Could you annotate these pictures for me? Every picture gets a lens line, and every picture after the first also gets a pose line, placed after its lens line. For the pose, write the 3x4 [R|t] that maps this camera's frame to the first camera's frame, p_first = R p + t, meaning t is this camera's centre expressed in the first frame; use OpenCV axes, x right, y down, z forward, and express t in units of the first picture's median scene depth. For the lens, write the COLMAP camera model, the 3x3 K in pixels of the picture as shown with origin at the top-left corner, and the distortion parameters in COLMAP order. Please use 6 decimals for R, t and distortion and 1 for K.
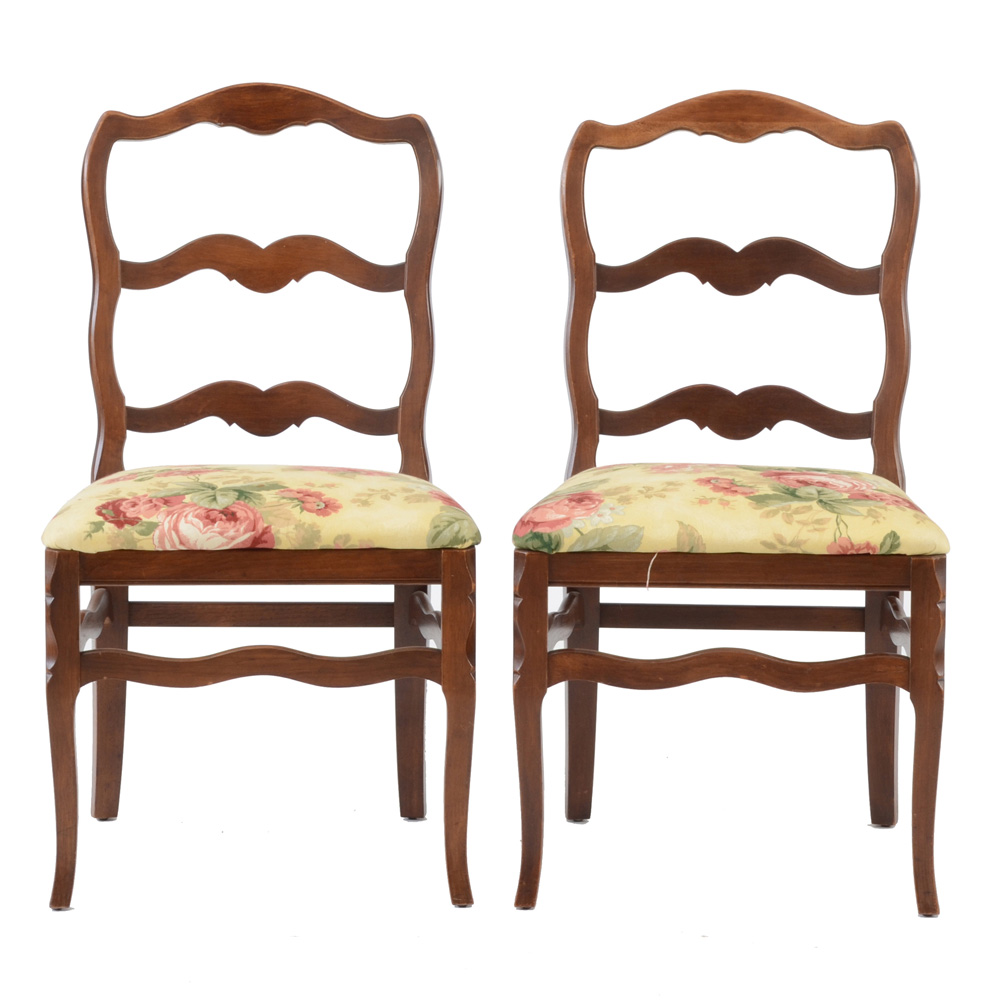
lens RADIAL K [[3592.8, 0, 500.0], [0, 3592.8, 500.0], [0, 0, 1]] dist [0.164957, -2.179208]
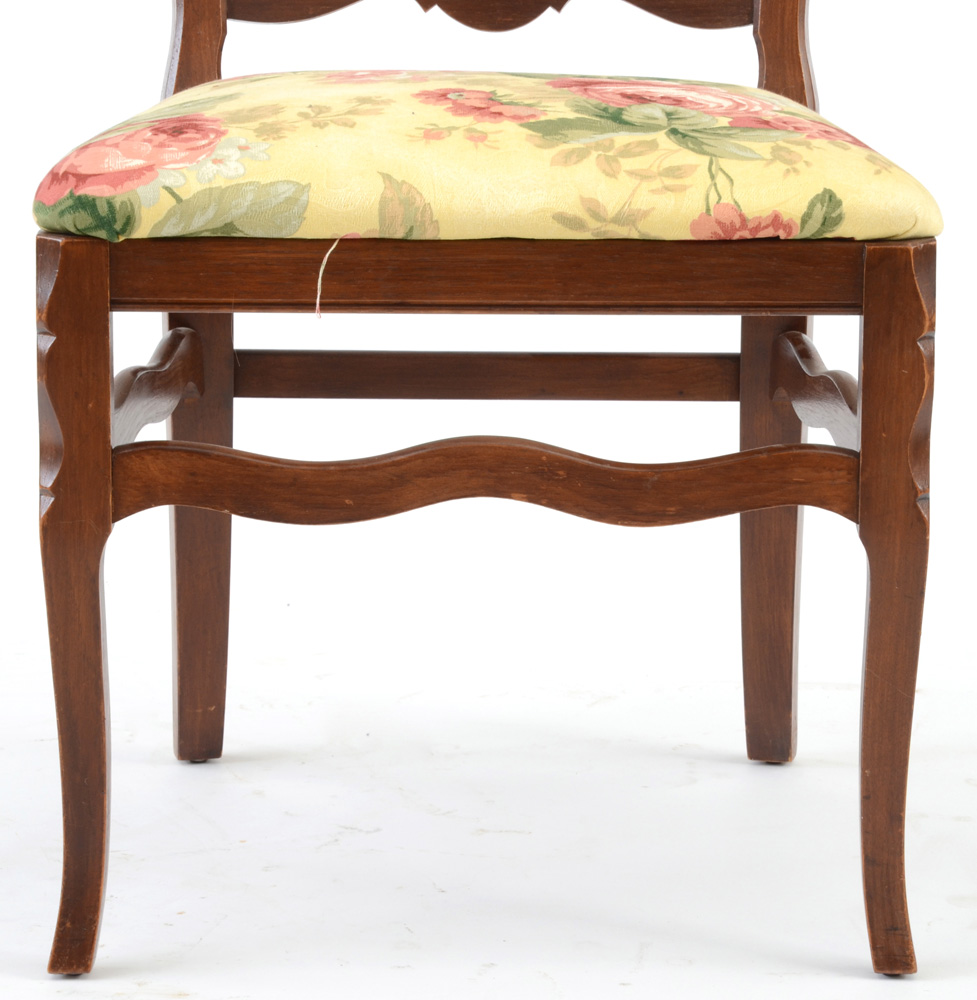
lens RADIAL K [[4030.8, 0, 488.5], [0, 4030.8, 500.0], [0, 0, 1]] dist [0.587602, -0.133118]
pose [[0.997262, -0.010212, 0.073244, 0.023652], [0.005769, 0.998144, 0.060625, 0.016627], [-0.073727, -0.060037, 0.995470, 0.455408]]
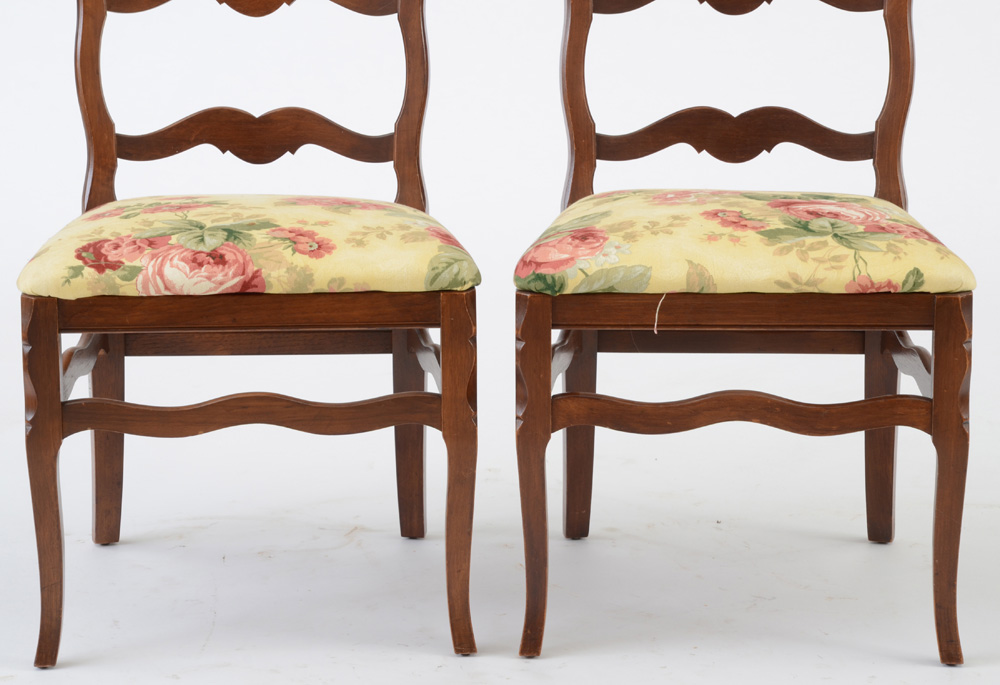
lens RADIAL K [[2608.6, 0, 500.0], [0, 2608.6, 342.5], [0, 0, 1]] dist [0.463498, 1.031685]
pose [[0.999890, -0.011359, 0.009560, -0.007128], [0.010585, 0.996943, 0.077412, -0.026474], [-0.010411, -0.077302, 0.996953, 0.301987]]
